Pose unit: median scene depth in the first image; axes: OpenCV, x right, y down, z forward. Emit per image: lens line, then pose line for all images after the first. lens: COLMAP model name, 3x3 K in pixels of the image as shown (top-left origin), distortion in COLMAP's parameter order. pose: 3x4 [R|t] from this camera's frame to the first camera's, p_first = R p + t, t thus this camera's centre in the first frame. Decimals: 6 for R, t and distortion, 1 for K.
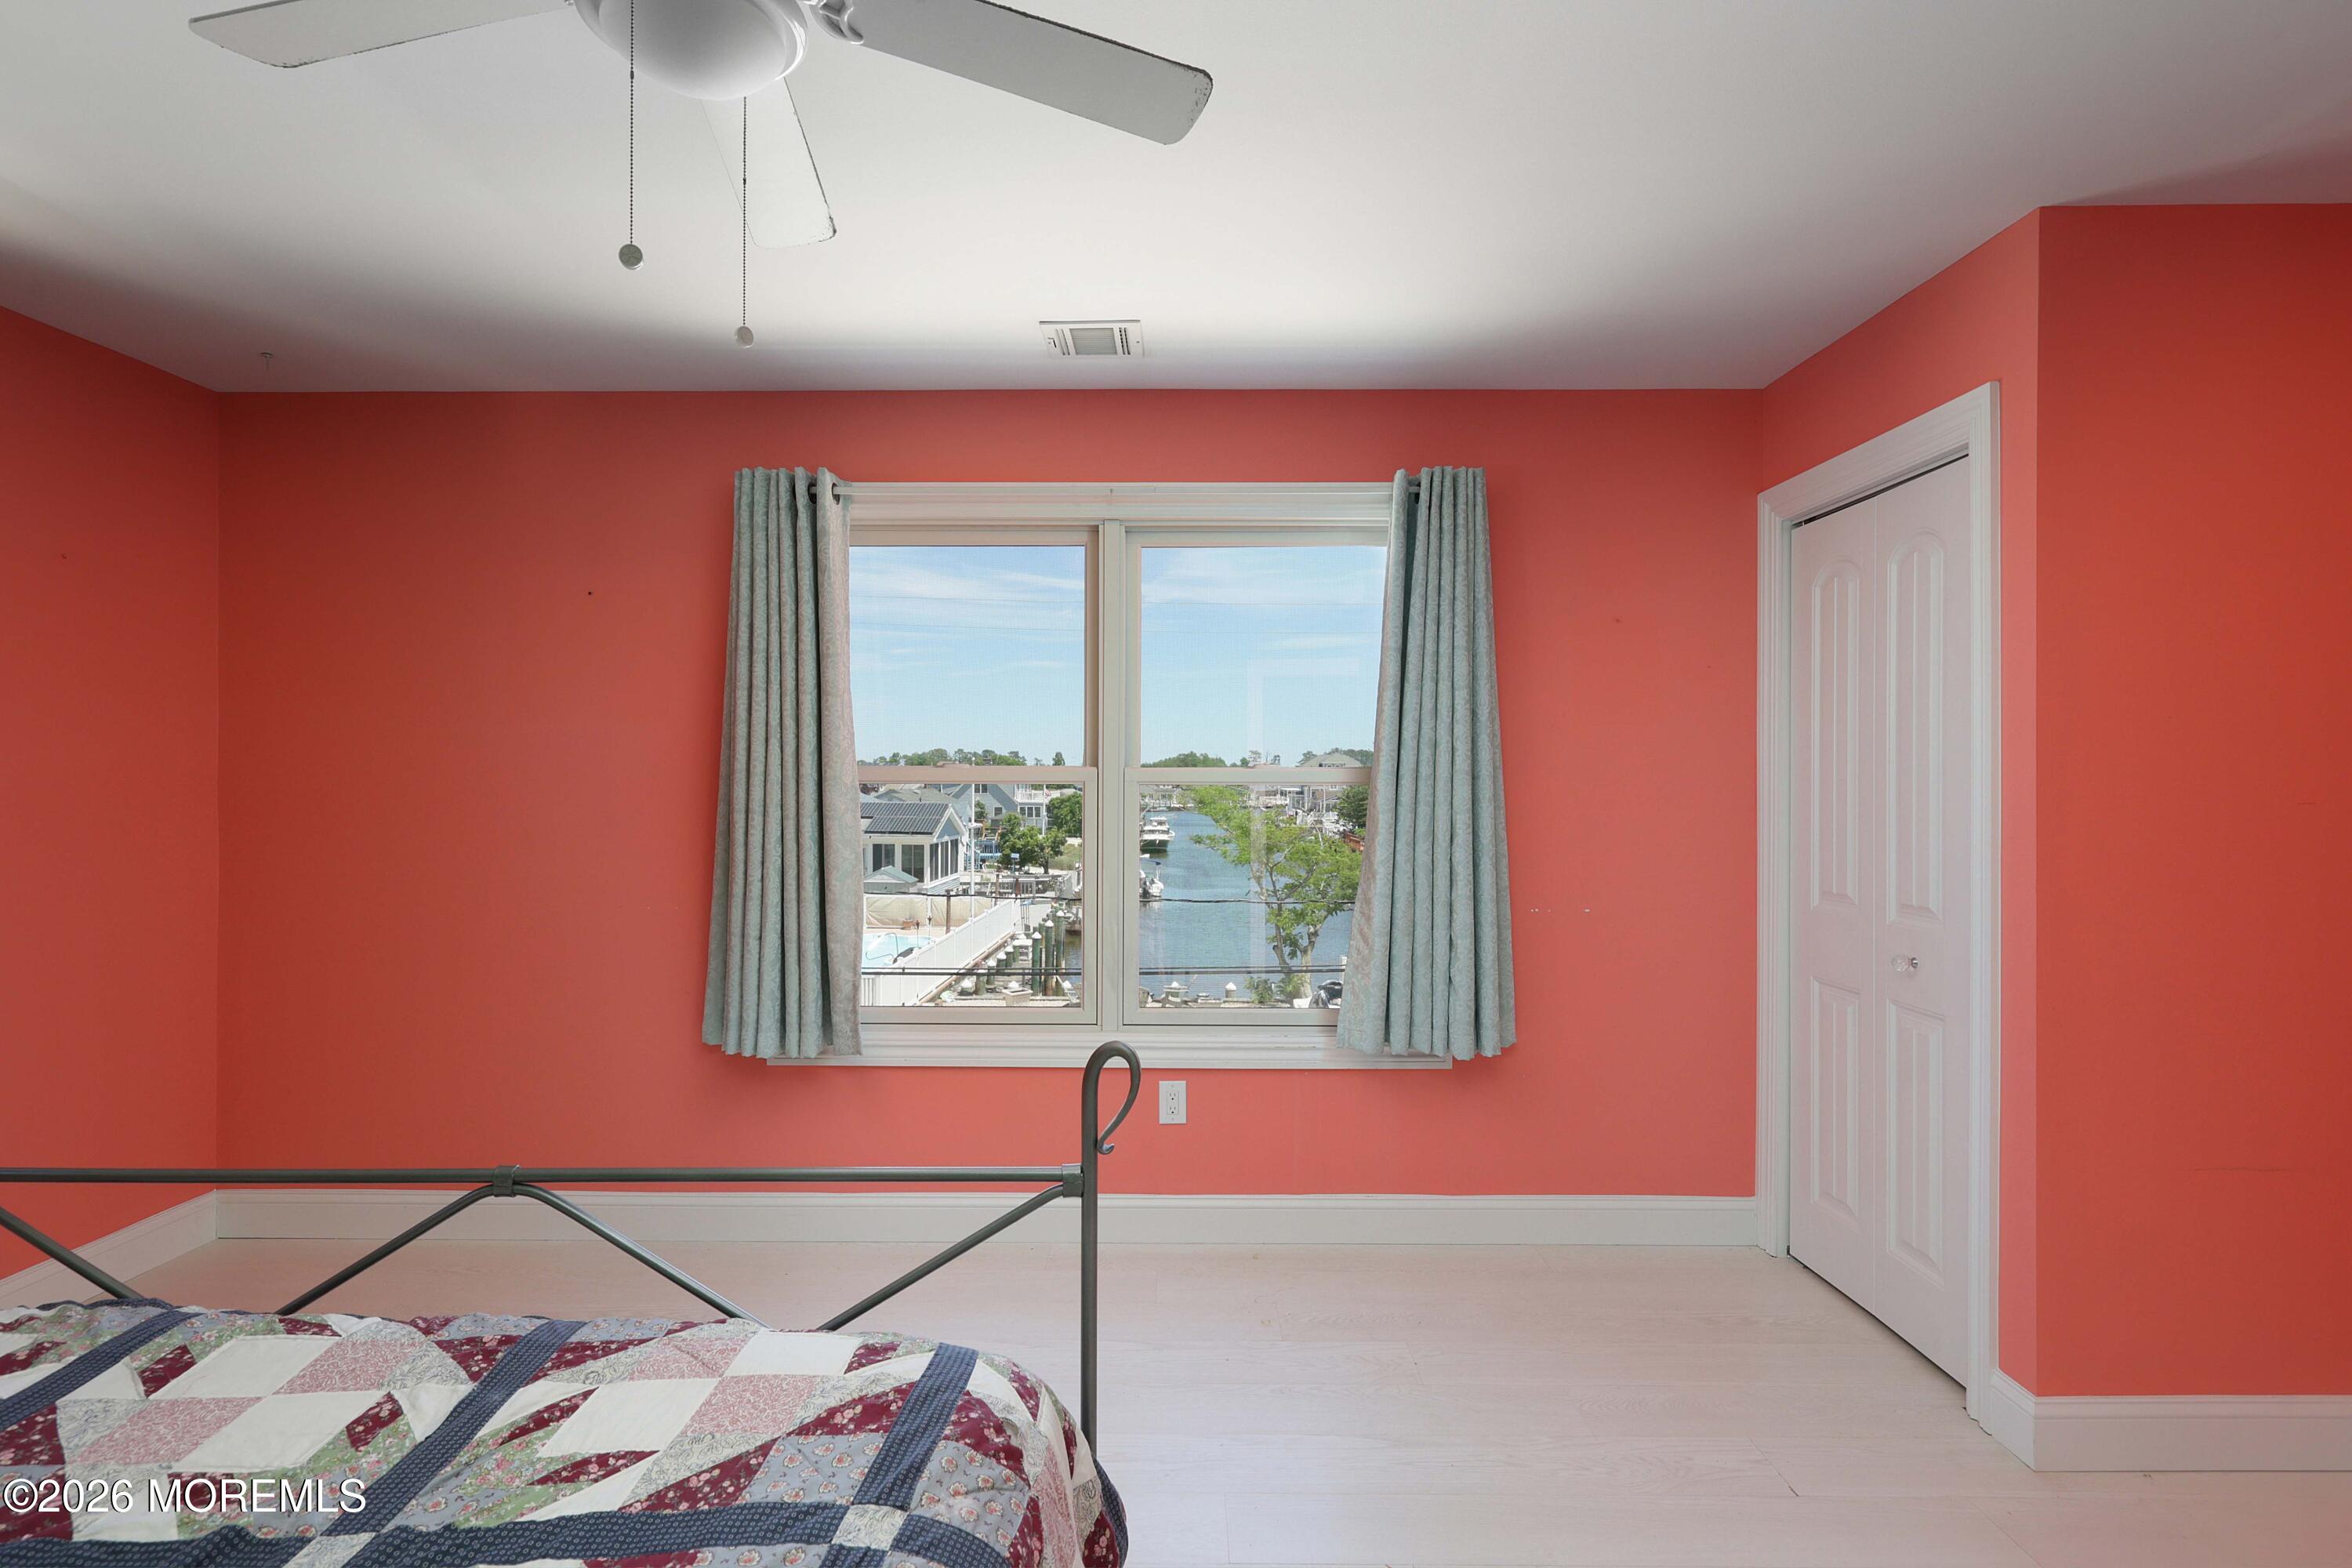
lens RADIAL K [[1114.3, 0, 1082.9], [0, 1114.3, 762.5], [0, 0, 1]] dist [0.003340, 0.000285]
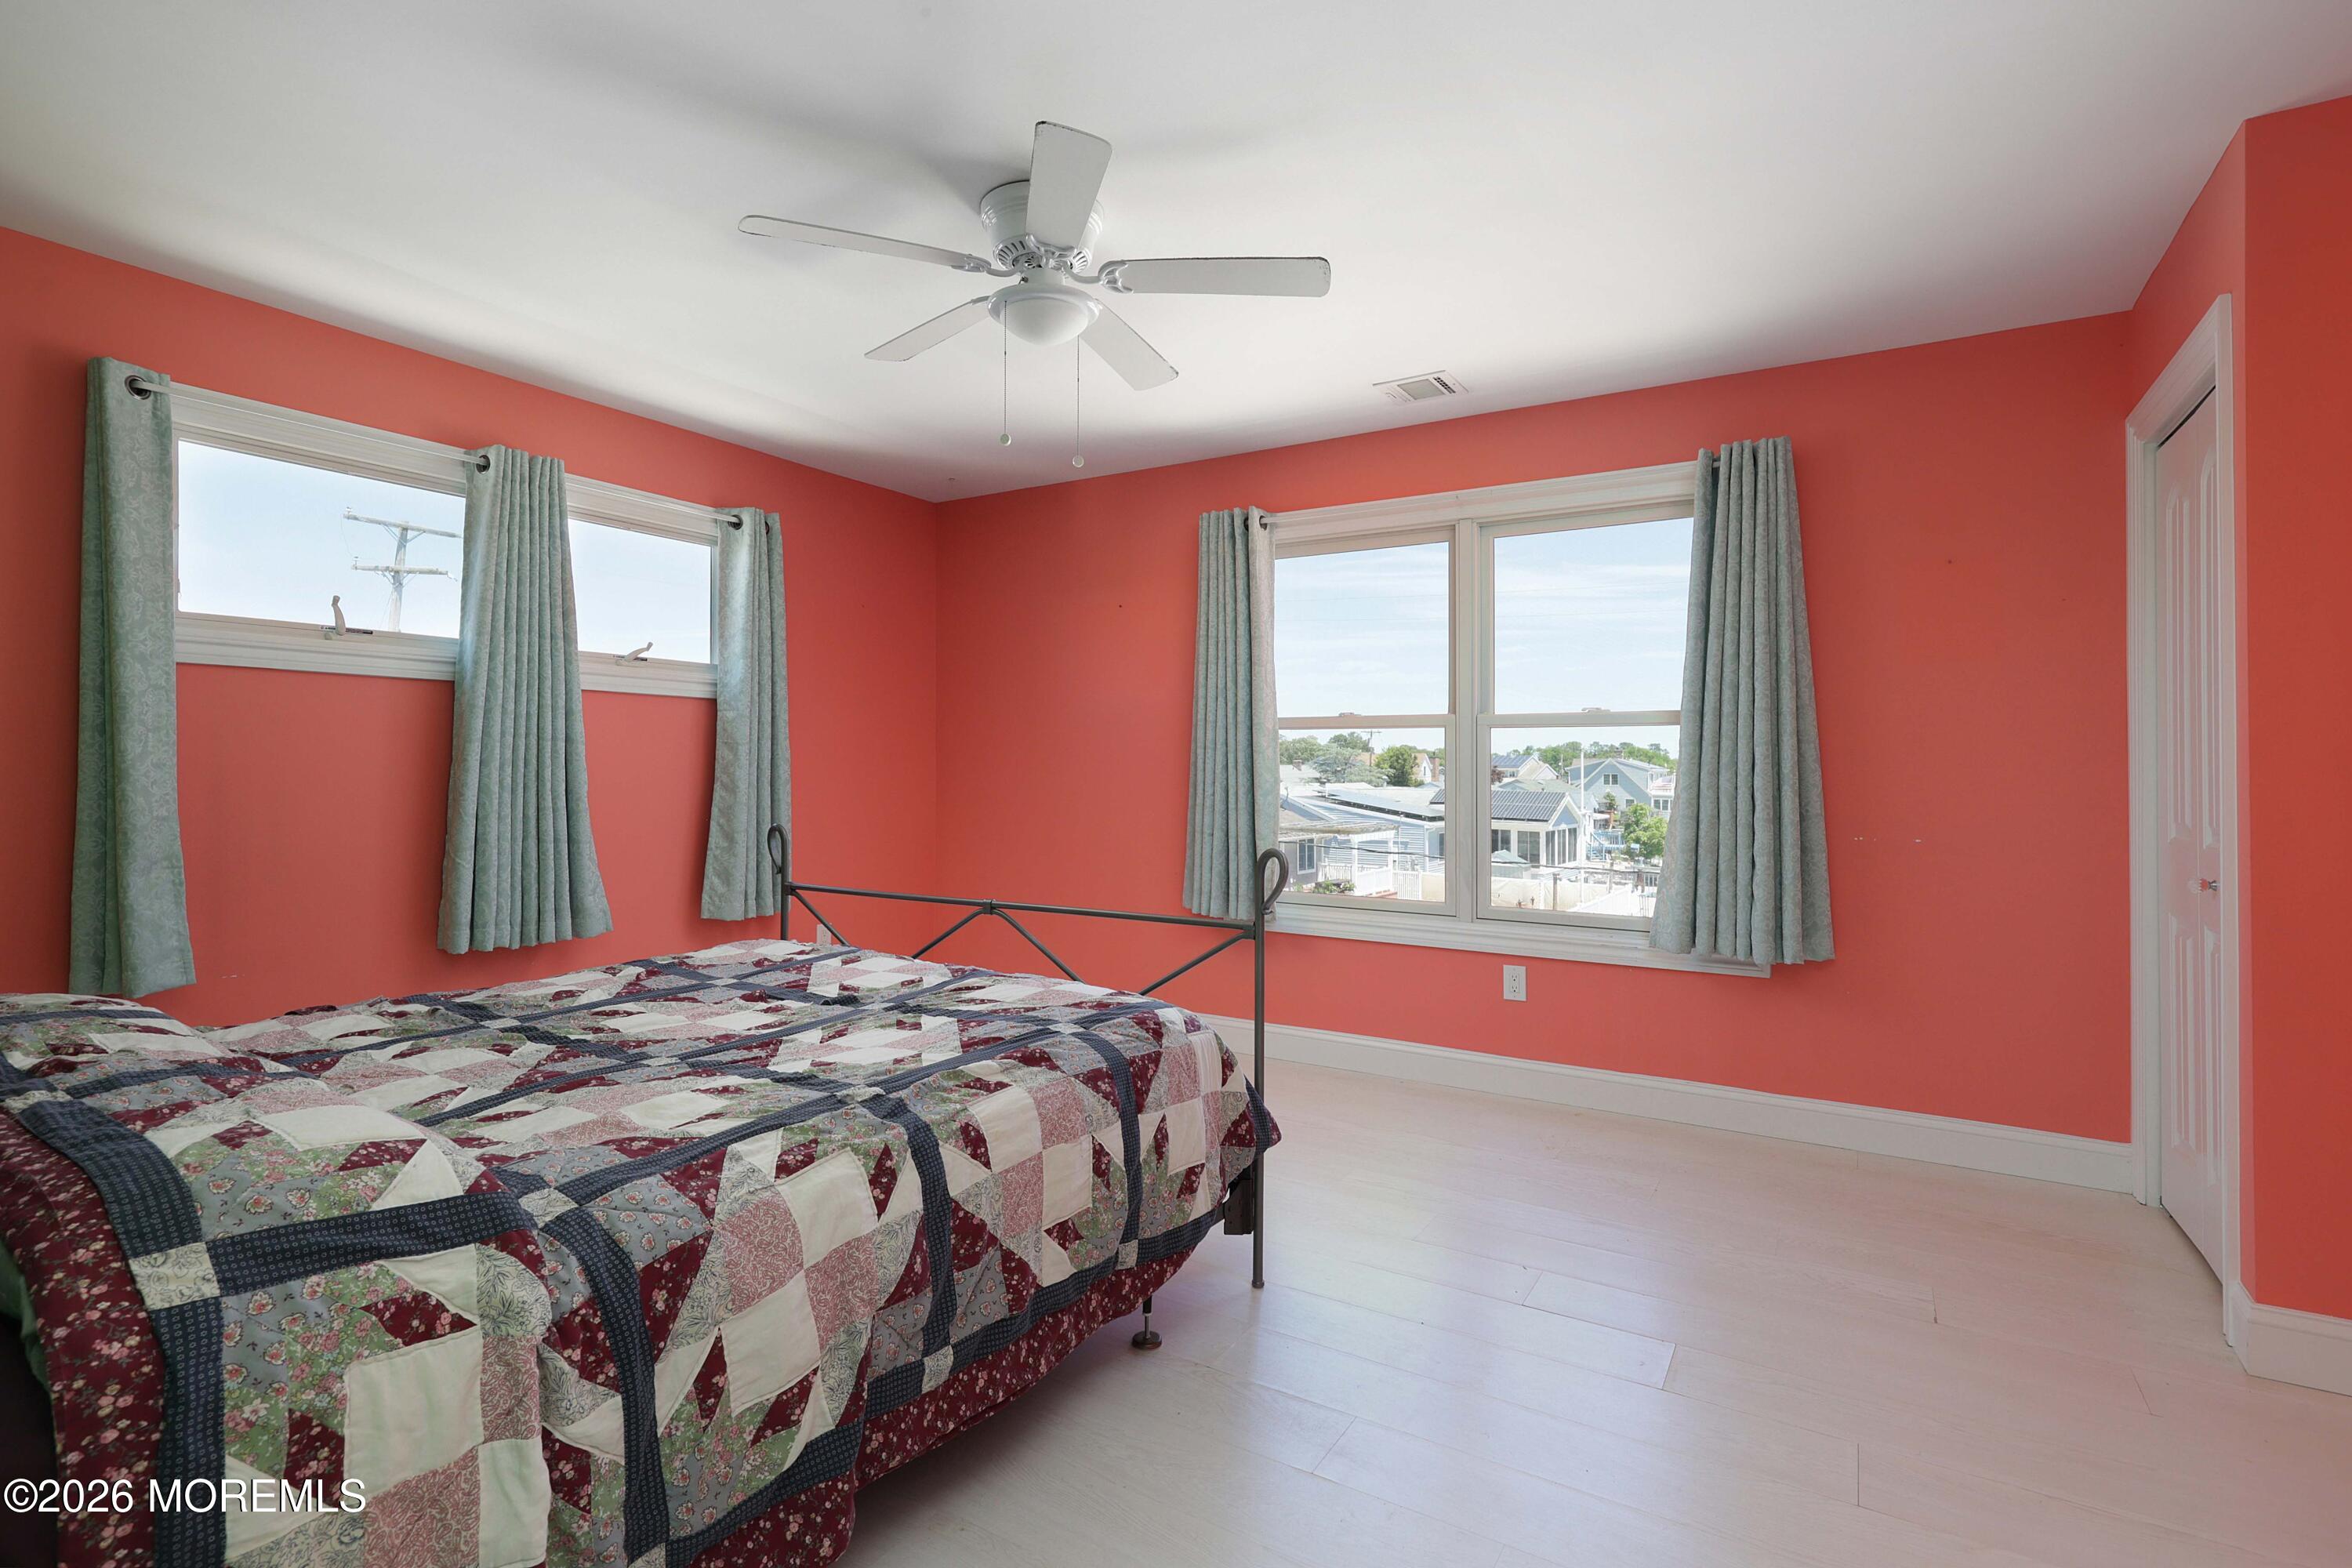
lens RADIAL K [[1114.3, 0, 1171.1], [0, 1114.3, 769.4], [0, 0, 1]] dist [0.003340, 0.000285]
pose [[0.858587, 0.003673, -0.512654, 0.401866], [-0.003734, 0.999993, 0.000912, 0.069877], [0.512654, 0.001131, 0.858595, -0.271118]]
